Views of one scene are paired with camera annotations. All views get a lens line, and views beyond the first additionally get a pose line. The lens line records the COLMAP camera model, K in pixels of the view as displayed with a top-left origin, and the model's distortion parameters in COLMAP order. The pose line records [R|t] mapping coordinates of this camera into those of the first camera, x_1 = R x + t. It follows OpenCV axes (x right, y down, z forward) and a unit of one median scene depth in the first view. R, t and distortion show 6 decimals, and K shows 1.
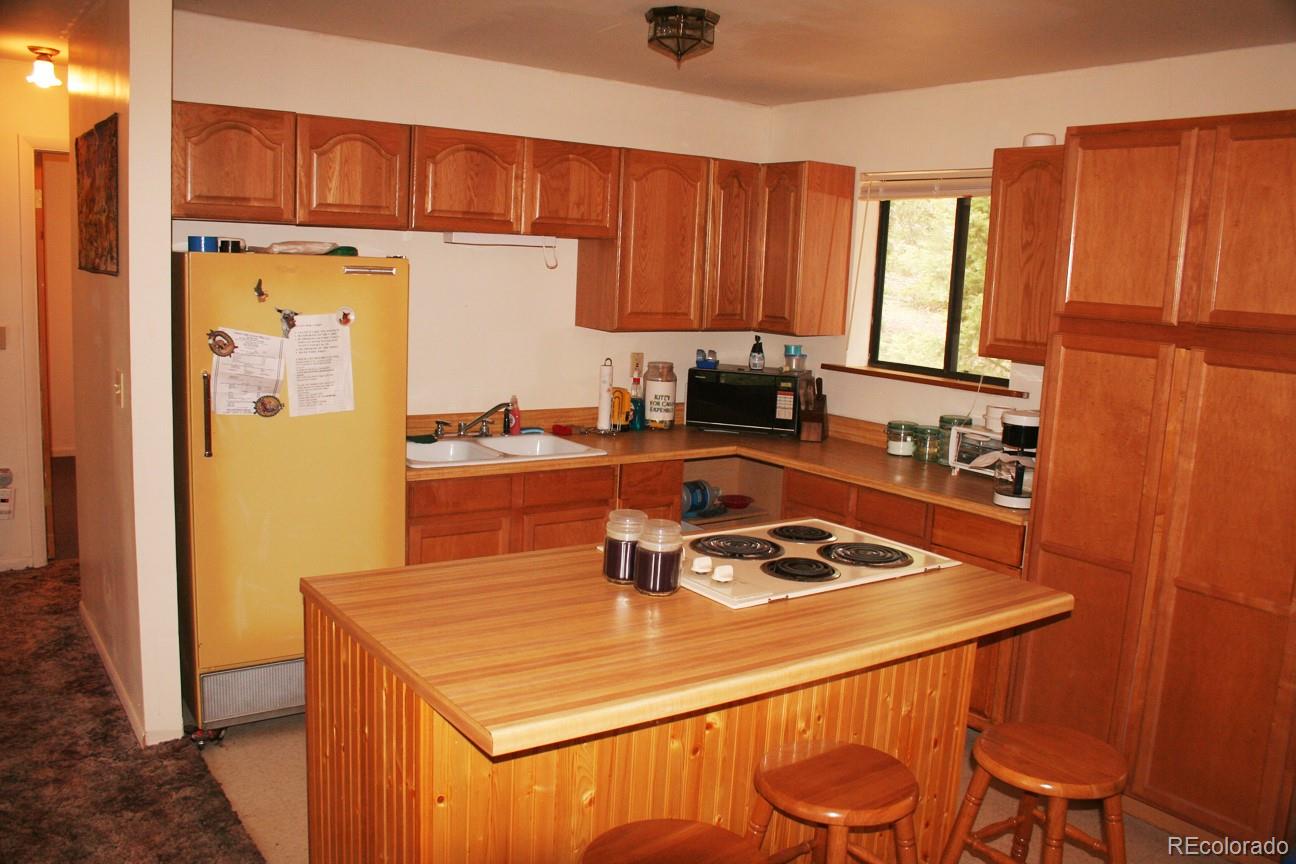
lens RADIAL K [[1079.0, 0, 648.0], [0, 1079.0, 432.0], [0, 0, 1]] dist [-0.139584, 0.094510]
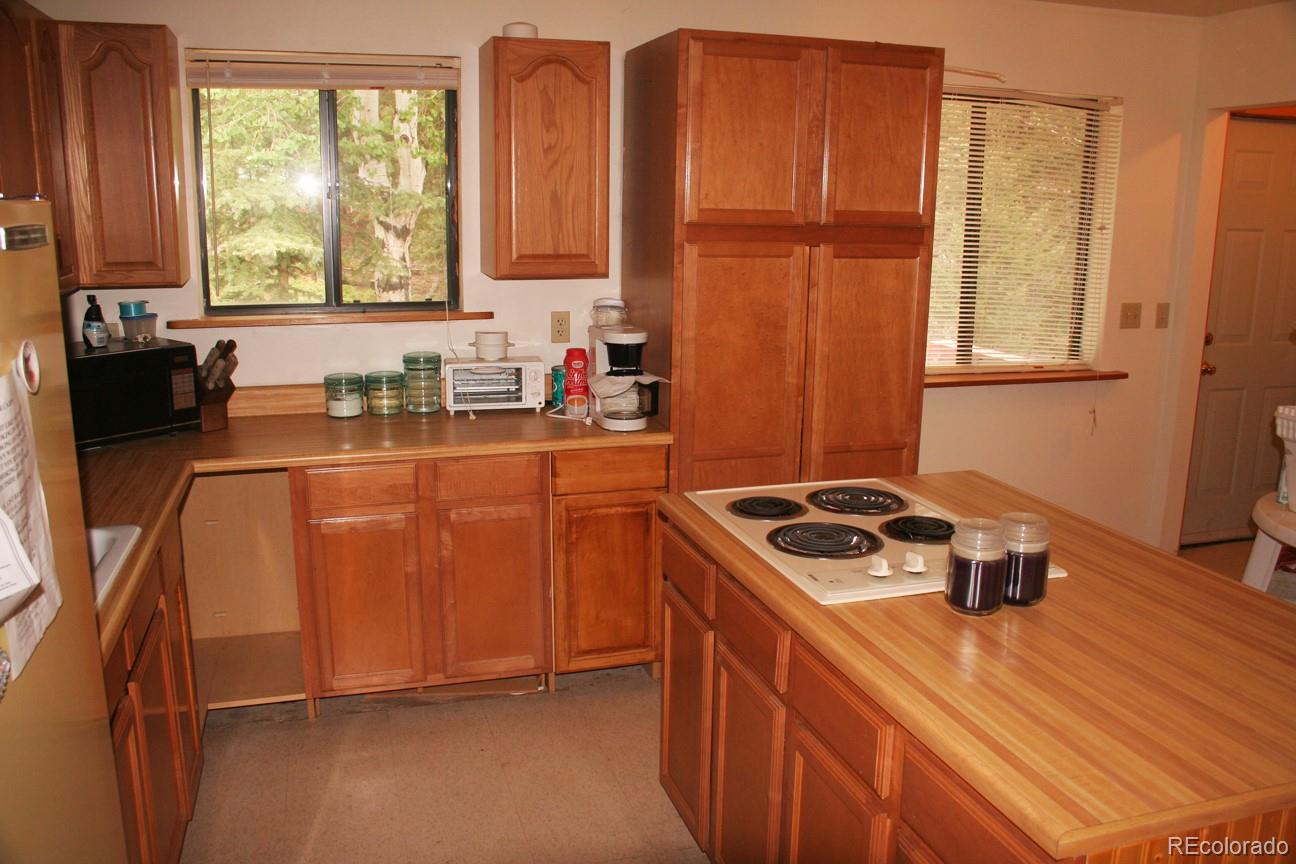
lens RADIAL K [[1079.0, 0, 648.0], [0, 1079.0, 432.0], [0, 0, 1]] dist [-0.139584, 0.094510]
pose [[0.307845, -0.246881, 0.918848, -0.522848], [0.144675, 0.966664, 0.211258, -0.125092], [-0.940372, 0.067900, 0.333301, 0.639751]]
